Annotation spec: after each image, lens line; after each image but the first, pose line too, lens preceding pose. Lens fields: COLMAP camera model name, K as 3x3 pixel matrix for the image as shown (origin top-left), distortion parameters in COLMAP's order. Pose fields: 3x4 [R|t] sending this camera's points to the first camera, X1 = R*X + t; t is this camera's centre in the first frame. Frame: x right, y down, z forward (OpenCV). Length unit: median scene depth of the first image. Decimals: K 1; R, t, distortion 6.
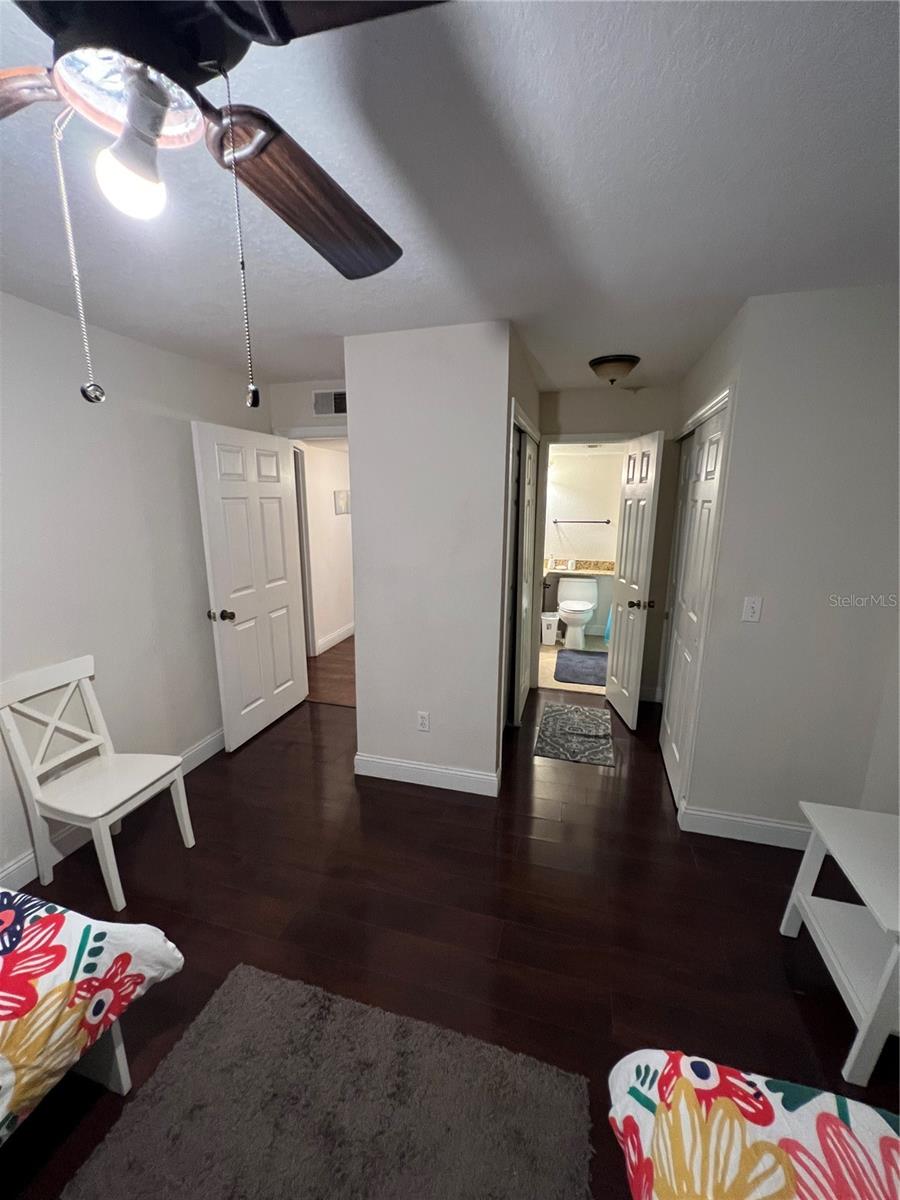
lens RADIAL K [[479.2, 0, 448.9], [0, 479.2, 603.9], [0, 0, 1]] dist [0.001446, 0.000040]
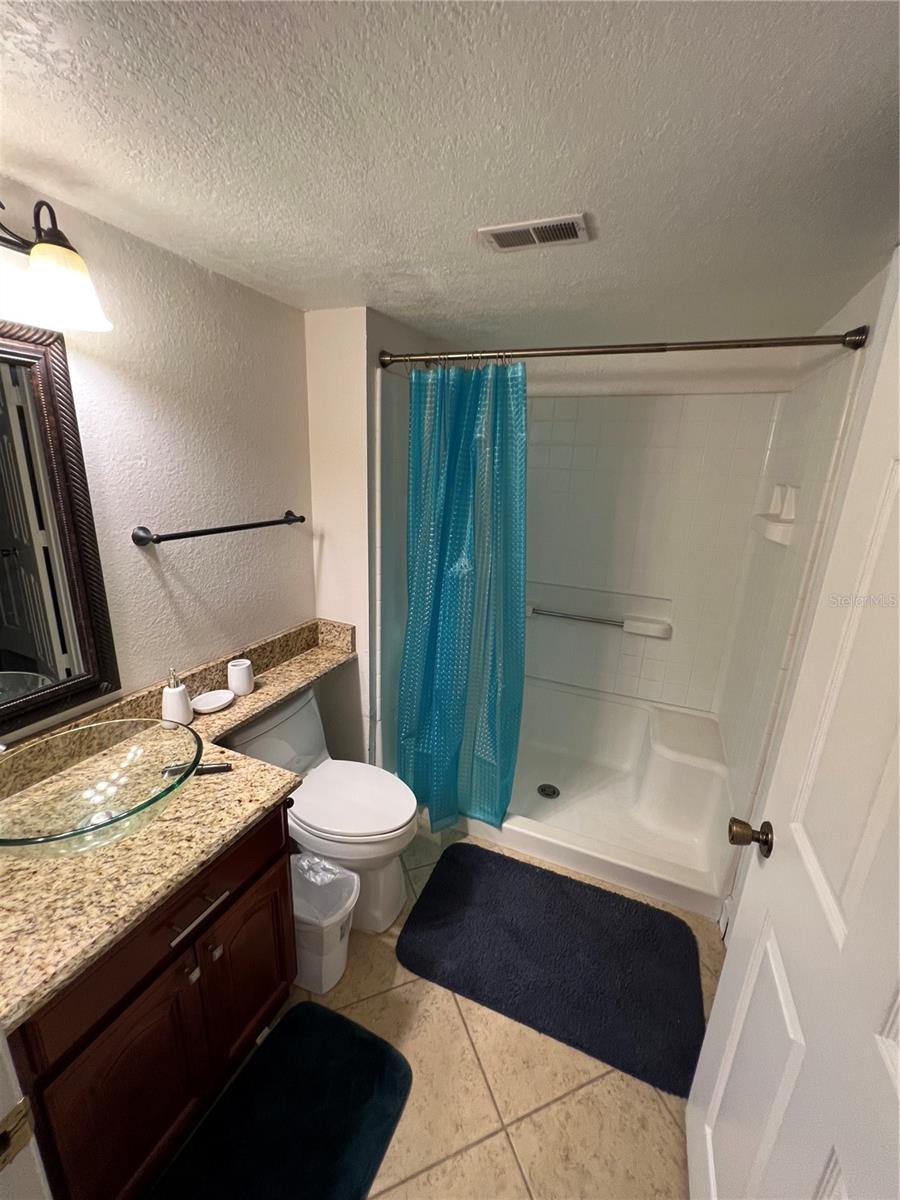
lens RADIAL K [[479.2, 0, 448.1], [0, 479.2, 599.4], [0, 0, 1]] dist [0.001446, 0.000040]
pose [[0.129463, -0.260798, 0.956673, 0.005537], [0.177441, 0.955313, 0.236415, -0.187063], [-0.975579, 0.139146, 0.169954, 0.896105]]
